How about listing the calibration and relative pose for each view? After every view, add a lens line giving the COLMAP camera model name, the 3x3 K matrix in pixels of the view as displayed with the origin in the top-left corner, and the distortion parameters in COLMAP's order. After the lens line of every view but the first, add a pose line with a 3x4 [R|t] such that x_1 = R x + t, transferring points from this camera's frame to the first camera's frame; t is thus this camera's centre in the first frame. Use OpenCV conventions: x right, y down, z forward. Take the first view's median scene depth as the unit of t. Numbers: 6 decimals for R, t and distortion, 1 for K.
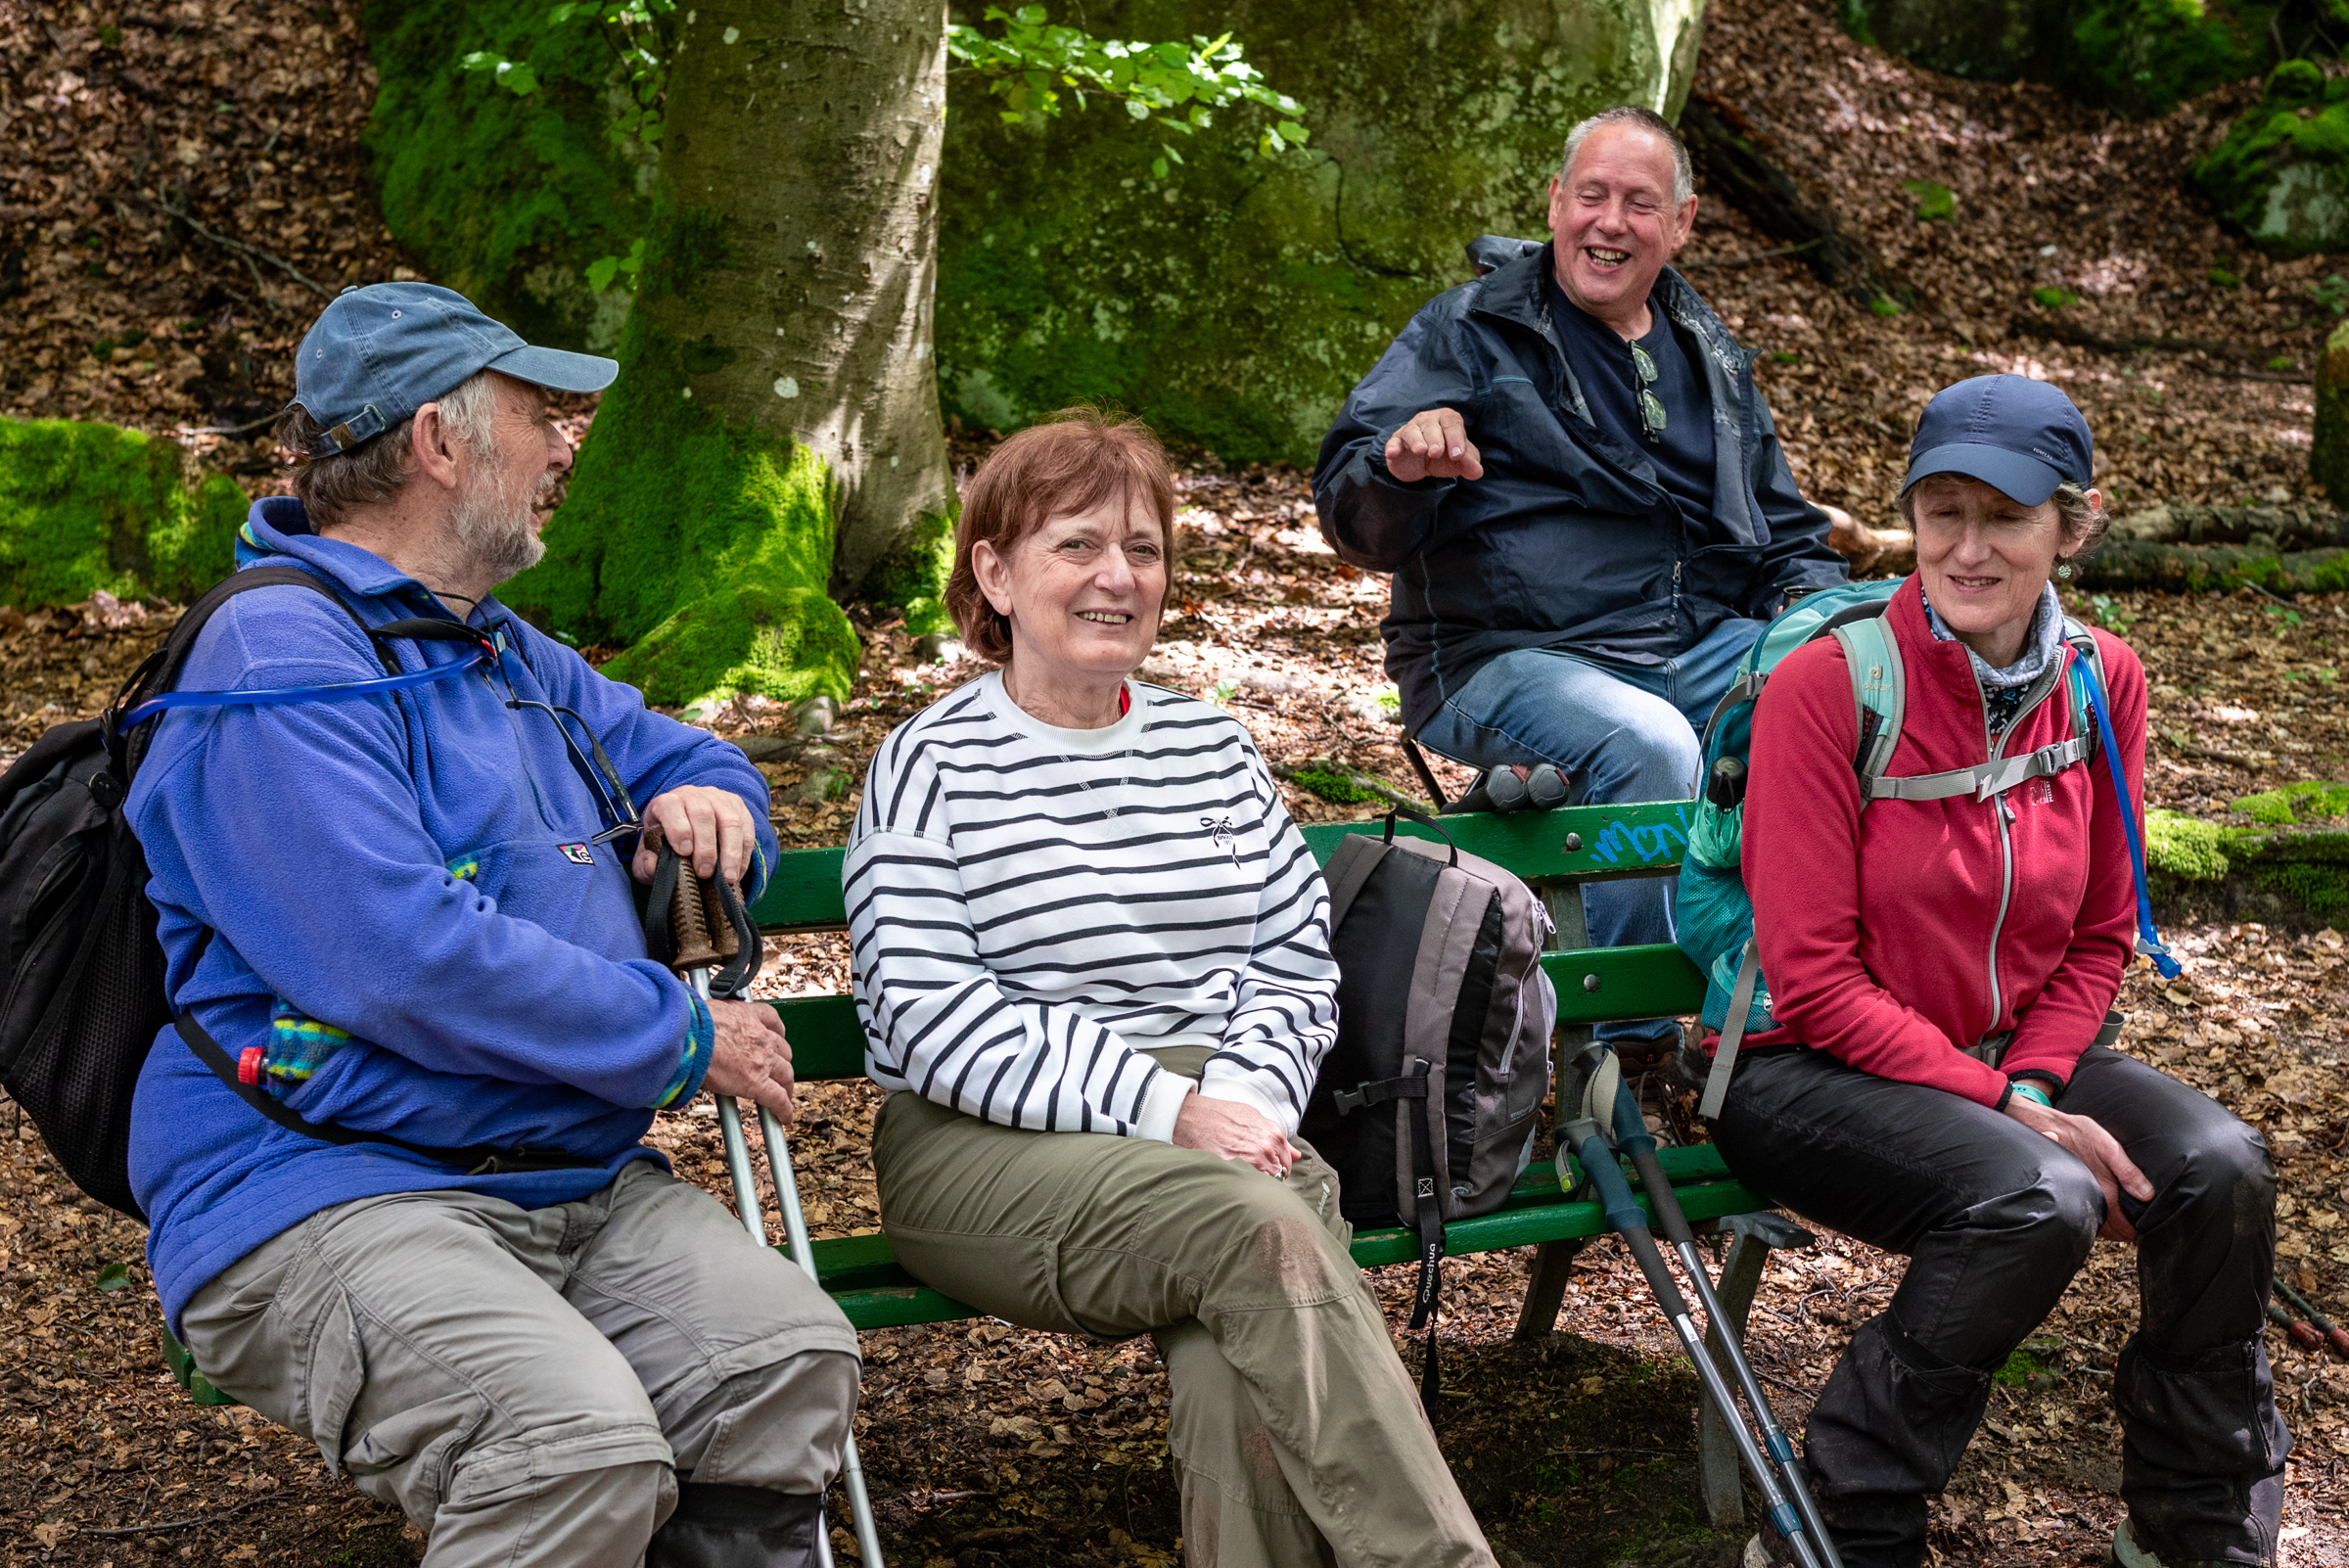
lens RADIAL K [[3586.4, 0, 1186.6], [0, 3586.4, 1048.6], [0, 0, 1]] dist [-0.018149, 0.103210]
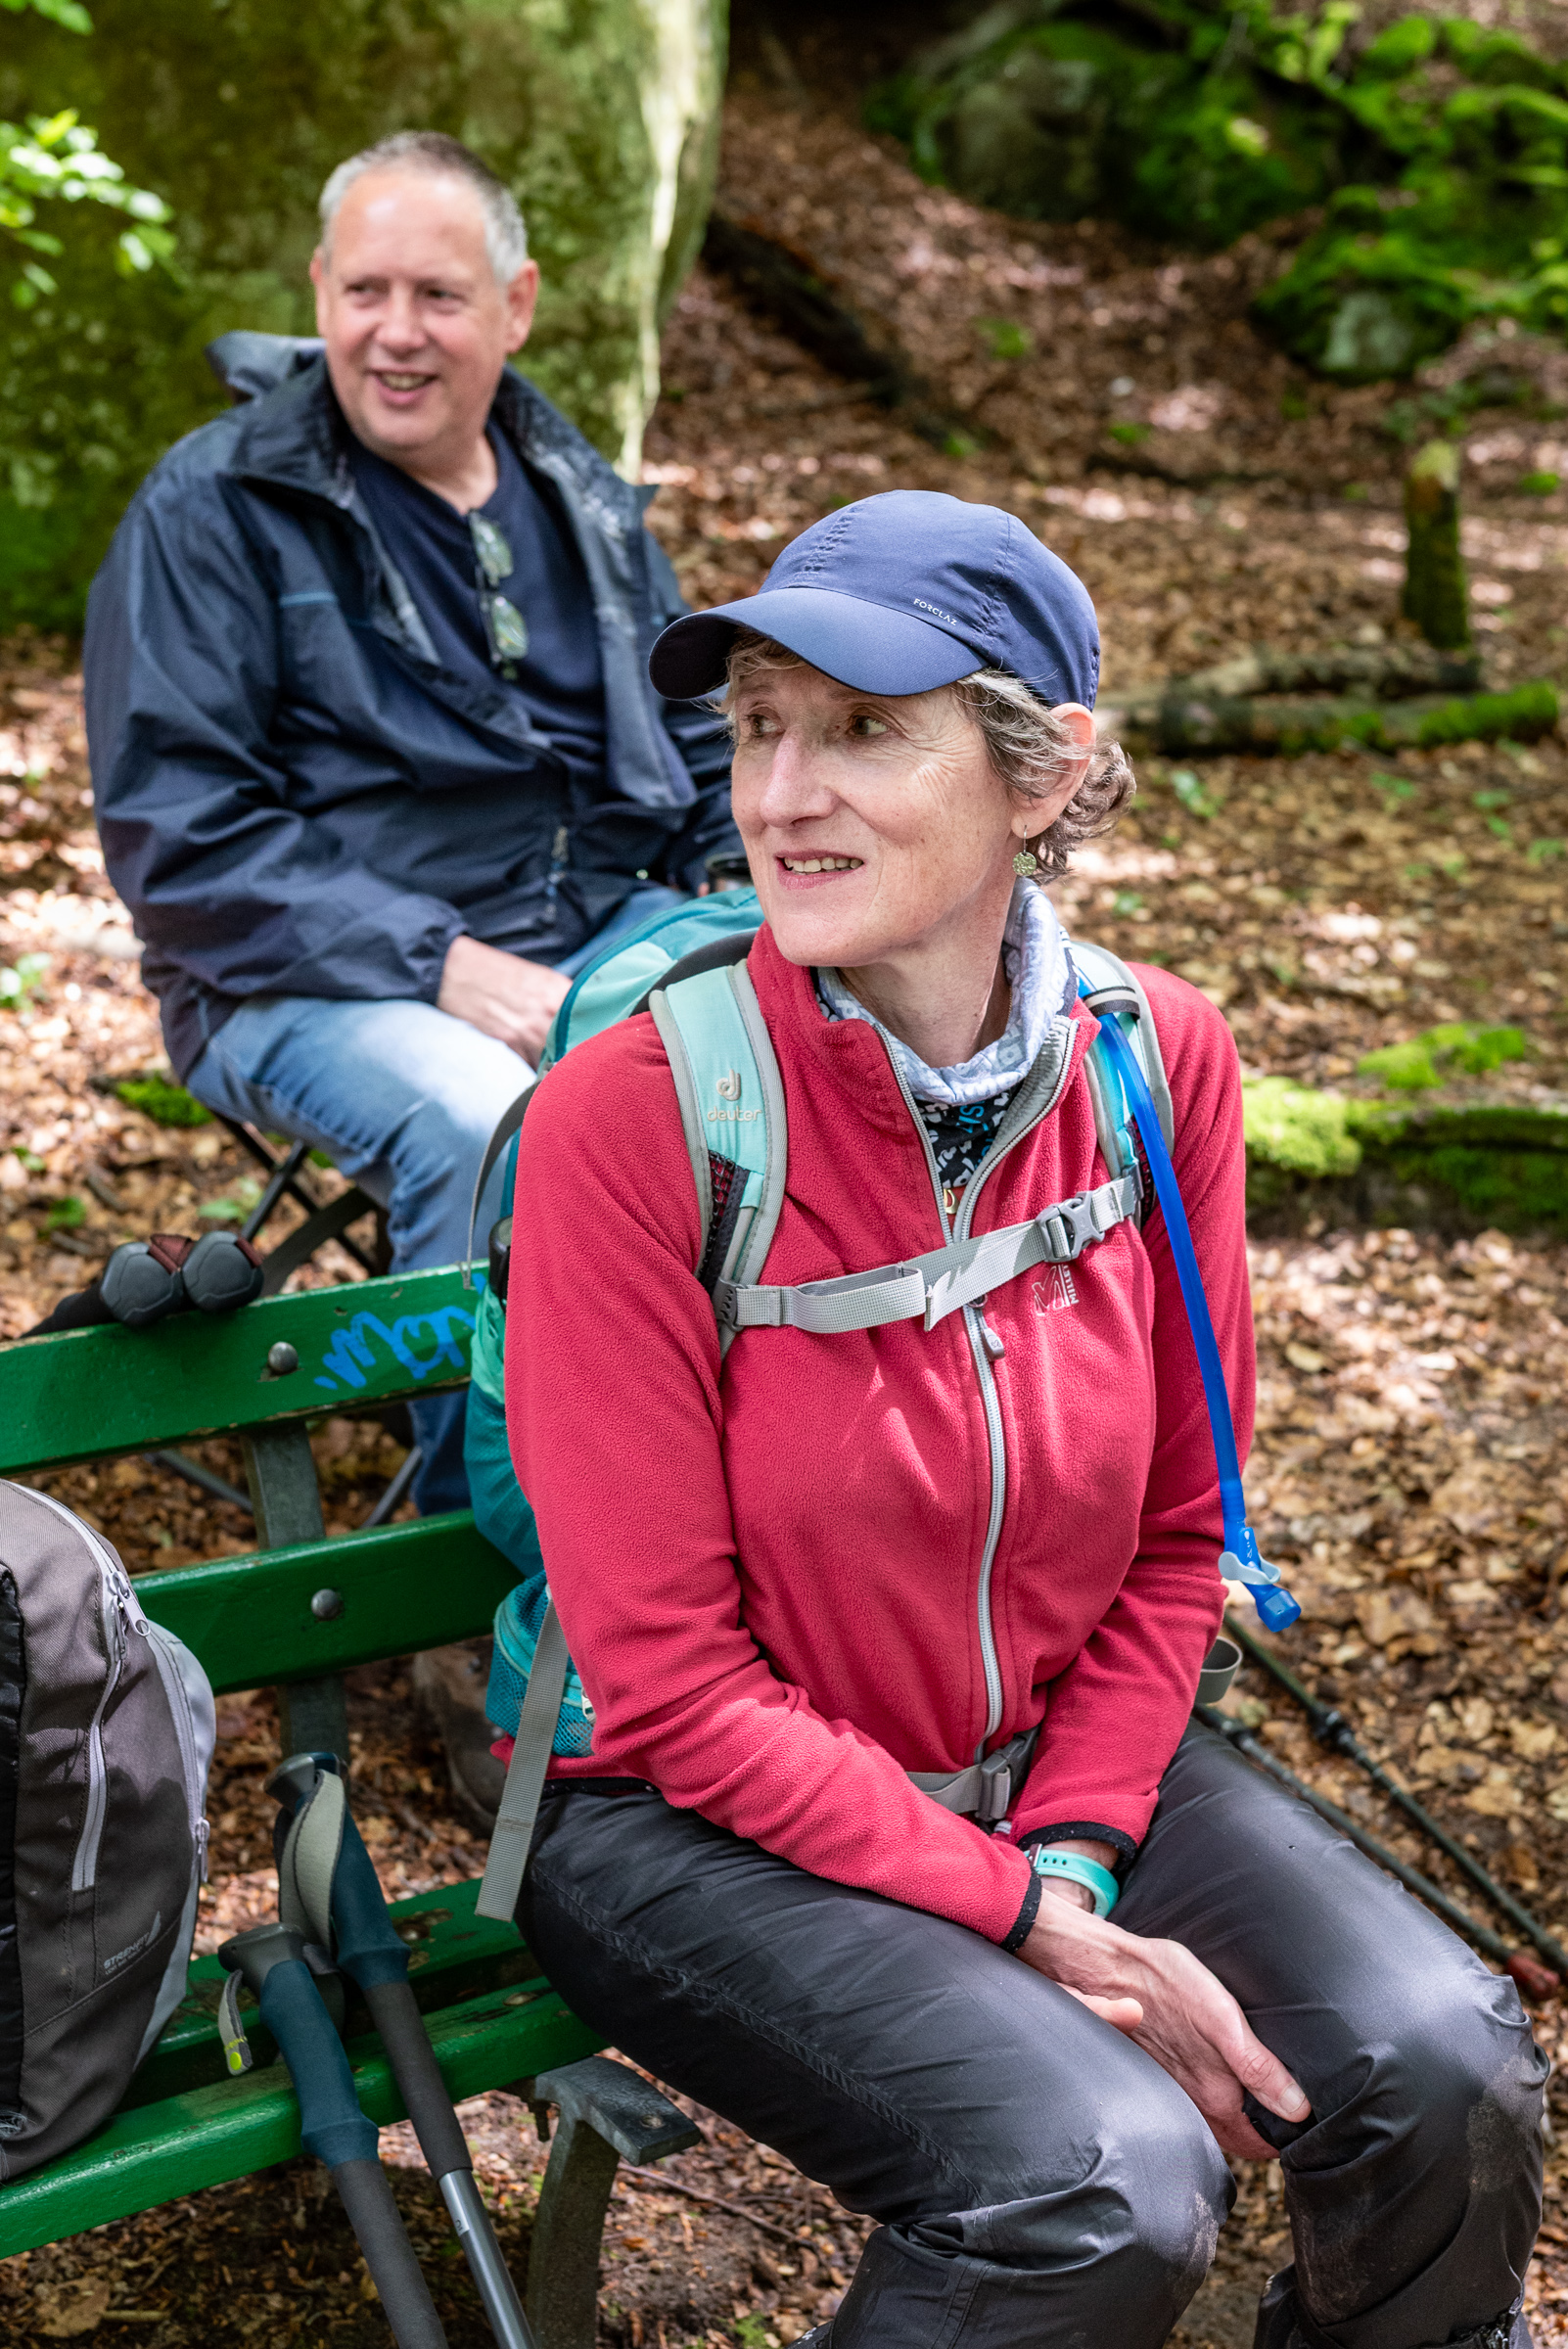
lens RADIAL K [[3141.0, 0, 731.6], [0, 3141.0, 1222.1], [0, 0, 1]] dist [-0.007686, 0.032794]
pose [[0.993958, -0.052058, 0.096634, 0.071284], [0.048989, 0.998225, 0.033866, -0.050191], [-0.098225, -0.028928, 0.994744, 0.266937]]
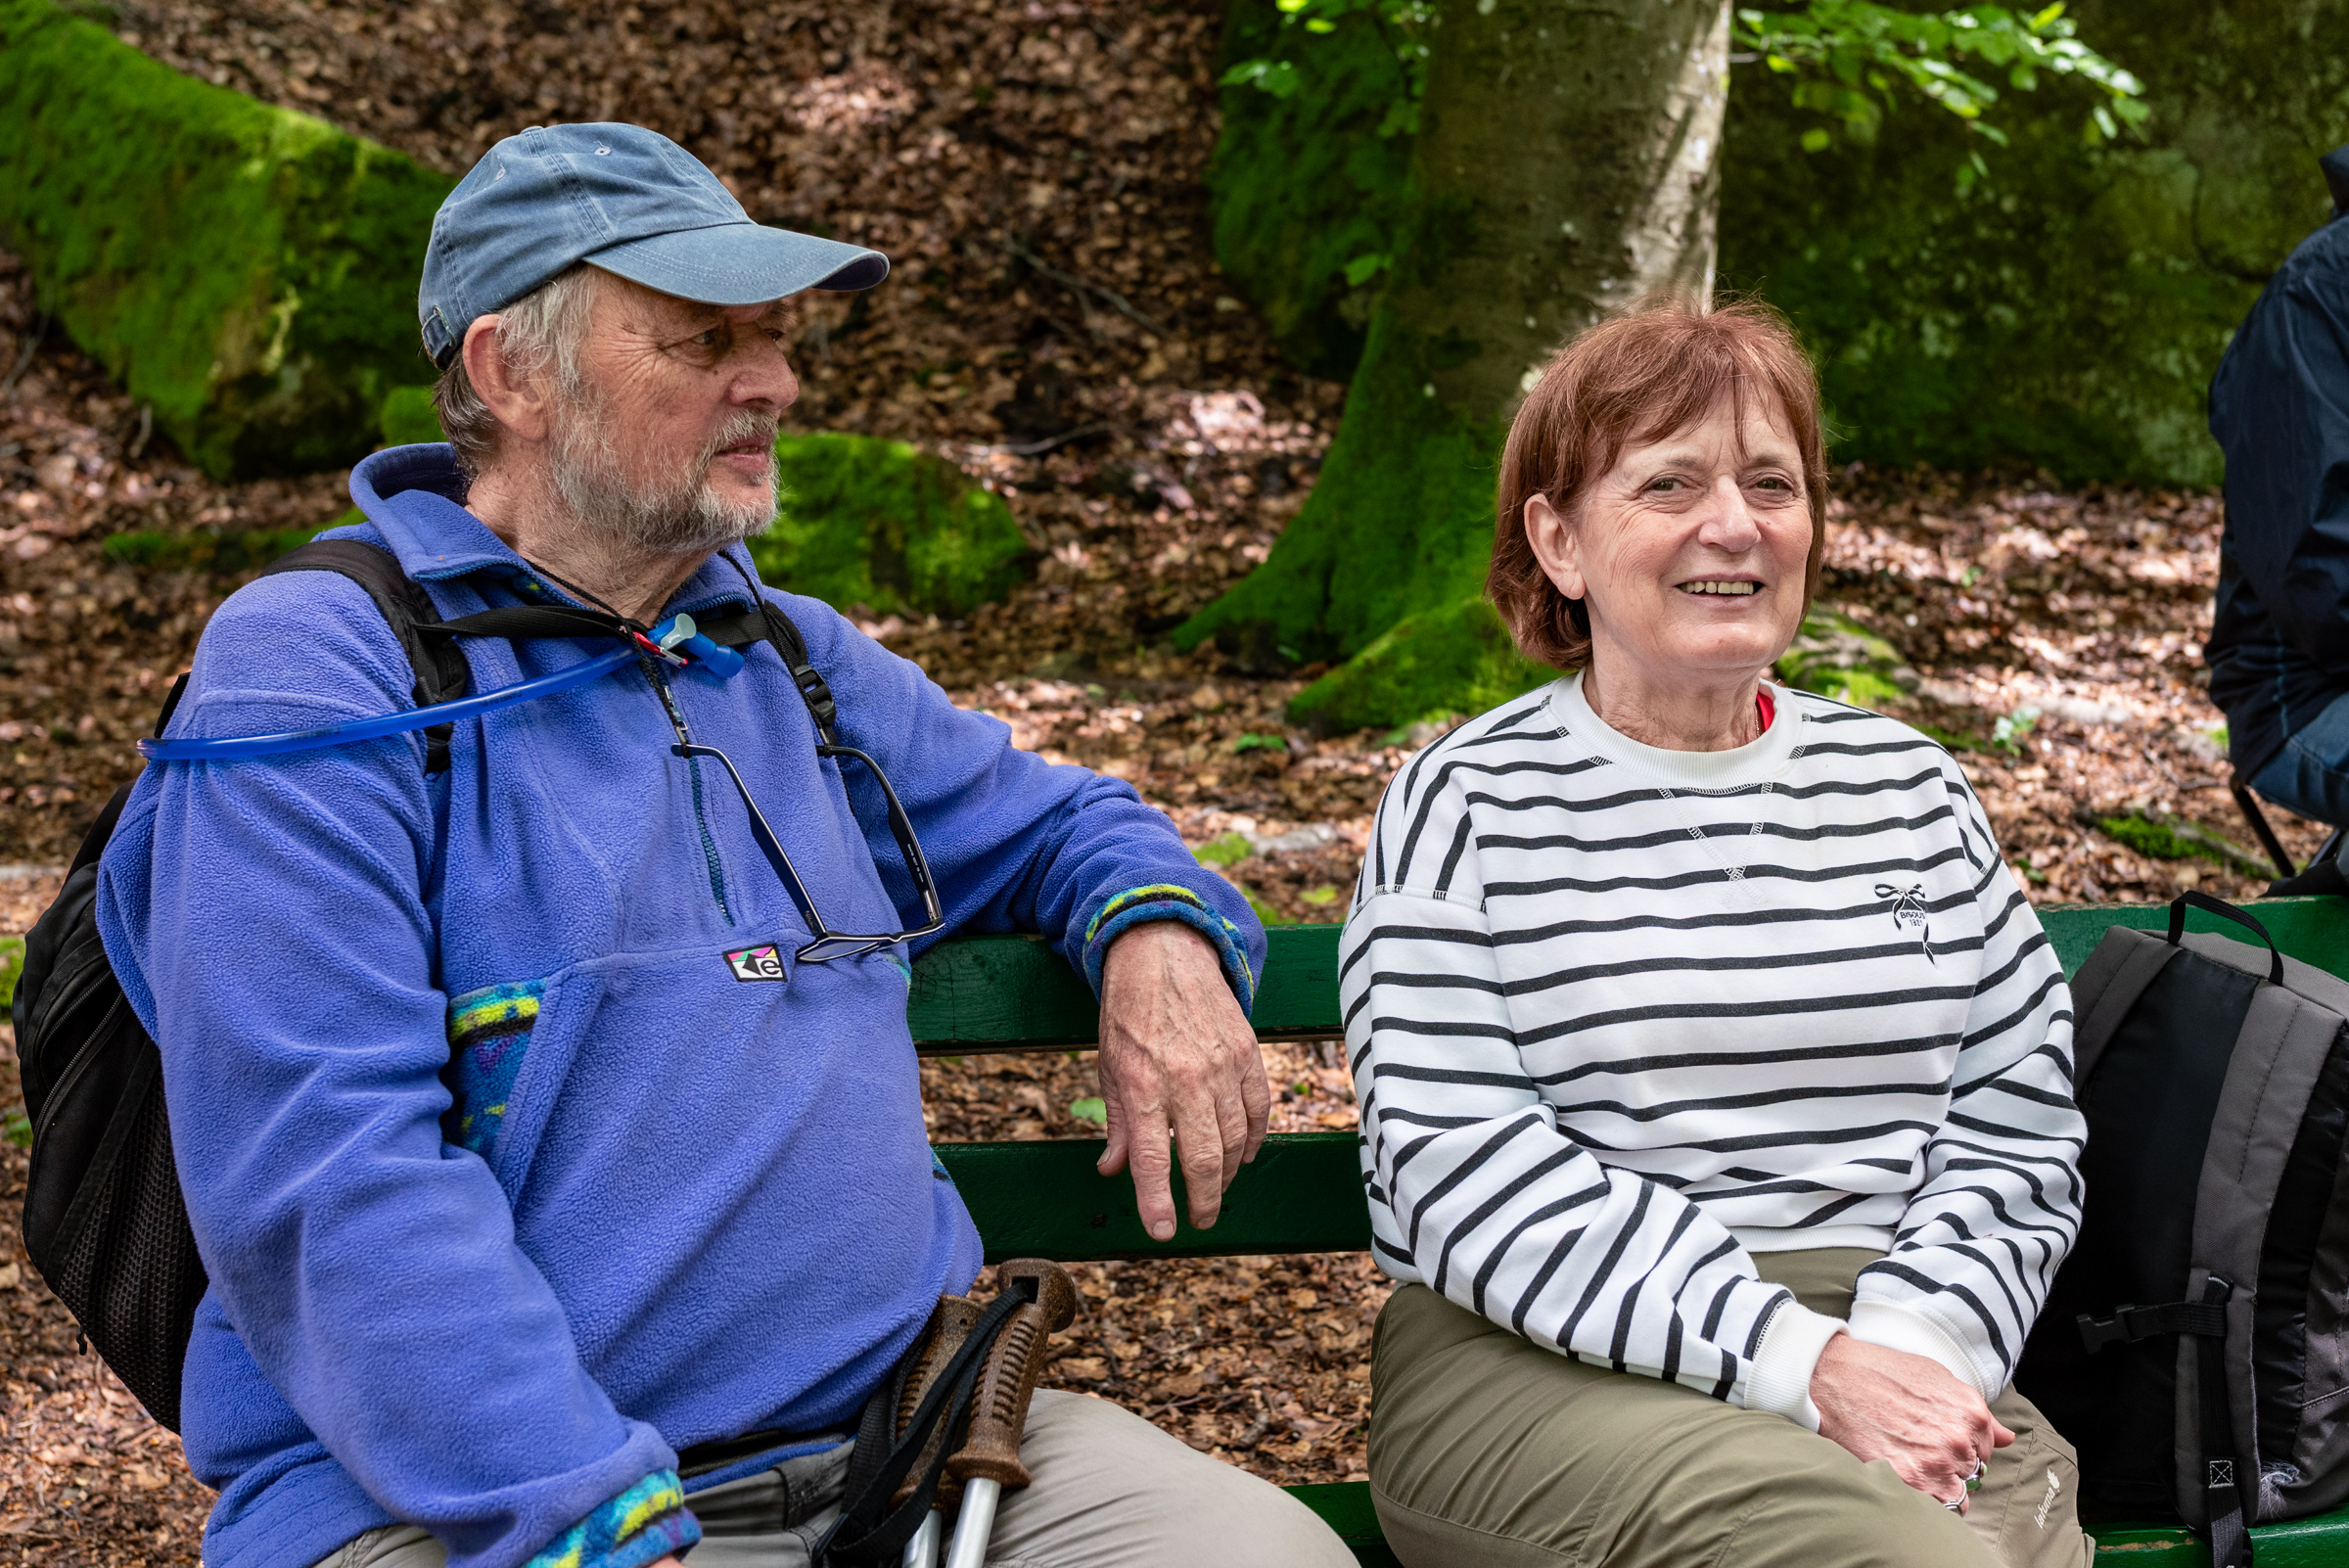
lens RADIAL K [[3087.5, 0, 1174.5], [0, 3087.5, 784.0], [0, 0, 1]] dist [0.007974, 0.034598]
pose [[0.959587, 0.021732, -0.280571, 0.018822], [-0.044053, 0.996322, -0.073494, -0.017504], [0.277942, 0.082884, 0.957016, 0.192488]]
